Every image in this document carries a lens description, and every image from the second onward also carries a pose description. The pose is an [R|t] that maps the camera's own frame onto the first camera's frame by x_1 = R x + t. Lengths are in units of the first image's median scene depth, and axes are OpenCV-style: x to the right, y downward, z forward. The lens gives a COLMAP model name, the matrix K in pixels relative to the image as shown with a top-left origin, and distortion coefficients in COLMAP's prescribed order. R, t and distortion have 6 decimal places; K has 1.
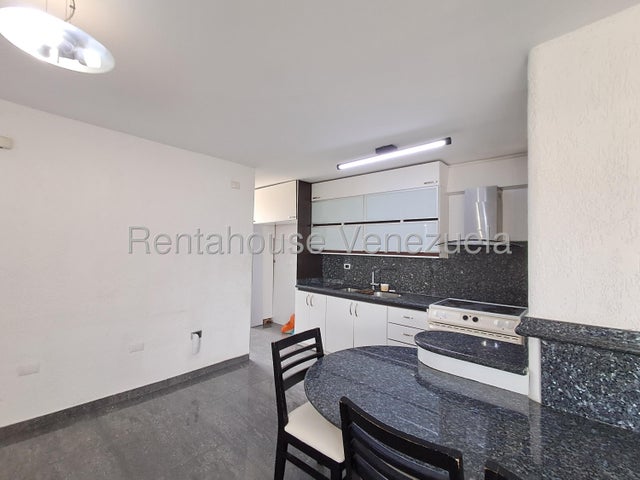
lens RADIAL K [[290.0, 0, 320.0], [0, 290.0, 240.0], [0, 0, 1]] dist [0.002537, -0.000716]
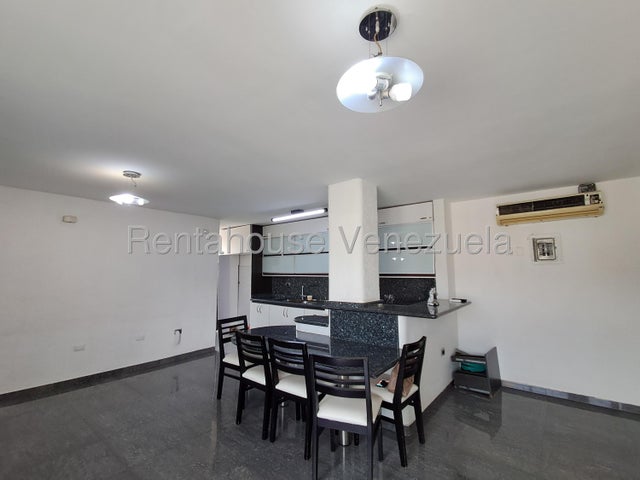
lens RADIAL K [[290.0, 0, 320.0], [0, 290.0, 240.0], [0, 0, 1]] dist [0.002537, -0.000716]
pose [[0.998093, -0.019962, 0.058406, 0.230336], [0.024339, 0.996871, -0.075203, -0.019931], [-0.056722, 0.076481, 0.995456, -0.577372]]
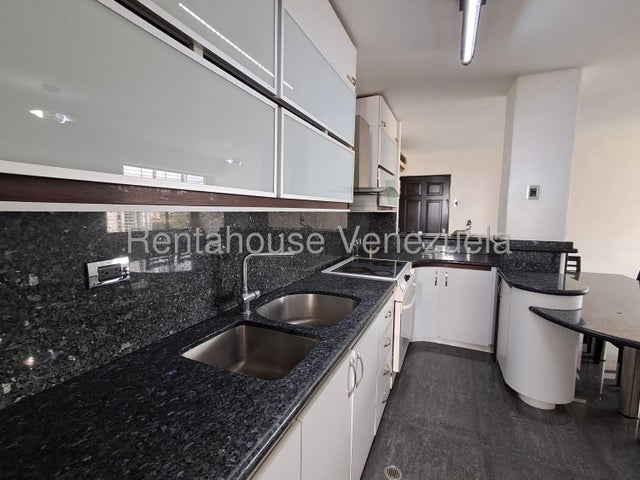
lens RADIAL K [[289.1, 0, 320.1], [0, 289.1, 240.9], [0, 0, 1]] dist [0.006285, 0.000464]
pose [[-0.304525, -0.117366, 0.945246, -0.178576], [-0.039671, 0.993081, 0.110524, 0.056253], [-0.951678, -0.003842, -0.307074, 1.228460]]
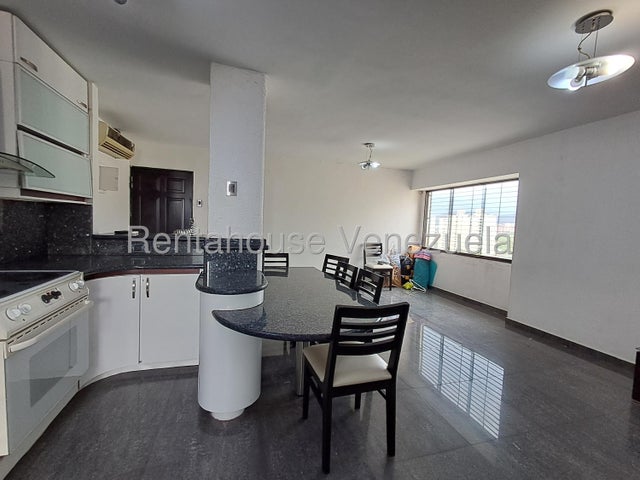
lens RADIAL K [[287.3, 0, 320.0], [0, 287.3, 240.0], [0, 0, 1]] dist [0.001103, -0.000005]
pose [[-0.855725, -0.089517, 0.509628, -0.186714], [-0.075844, 0.995983, 0.047595, 0.069637], [-0.511842, 0.002076, -0.859077, 0.982742]]
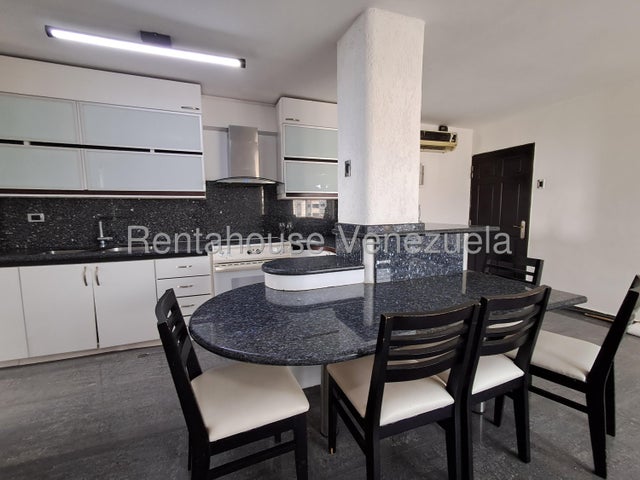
lens RADIAL K [[290.0, 0, 320.0], [0, 290.0, 240.0], [0, 0, 1]] dist [0.002537, -0.000716]
pose [[0.444325, -0.118592, 0.887981, -0.251237], [-0.009584, 0.990513, 0.137081, 0.064198], [-0.895814, -0.069419, 0.438974, 0.258525]]
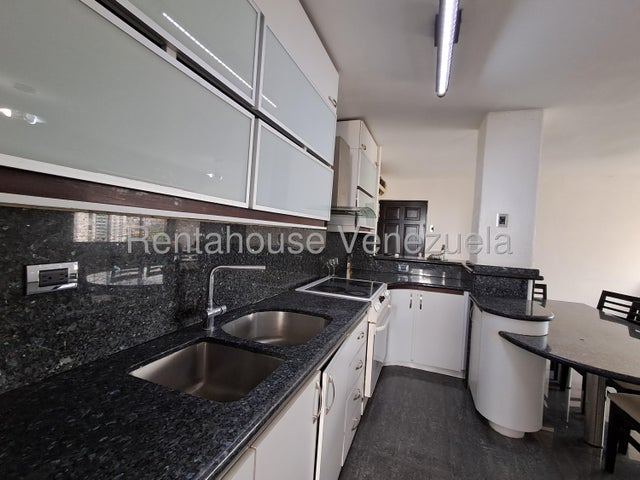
lens RADIAL K [[290.0, 0, 320.0], [0, 290.0, 240.0], [0, 0, 1]] dist [0.002537, -0.000716]
pose [[-0.363453, -0.063182, 0.929467, -0.175174], [-0.088776, 0.995506, 0.032956, 0.063501], [-0.927373, -0.070536, -0.367429, 1.215651]]
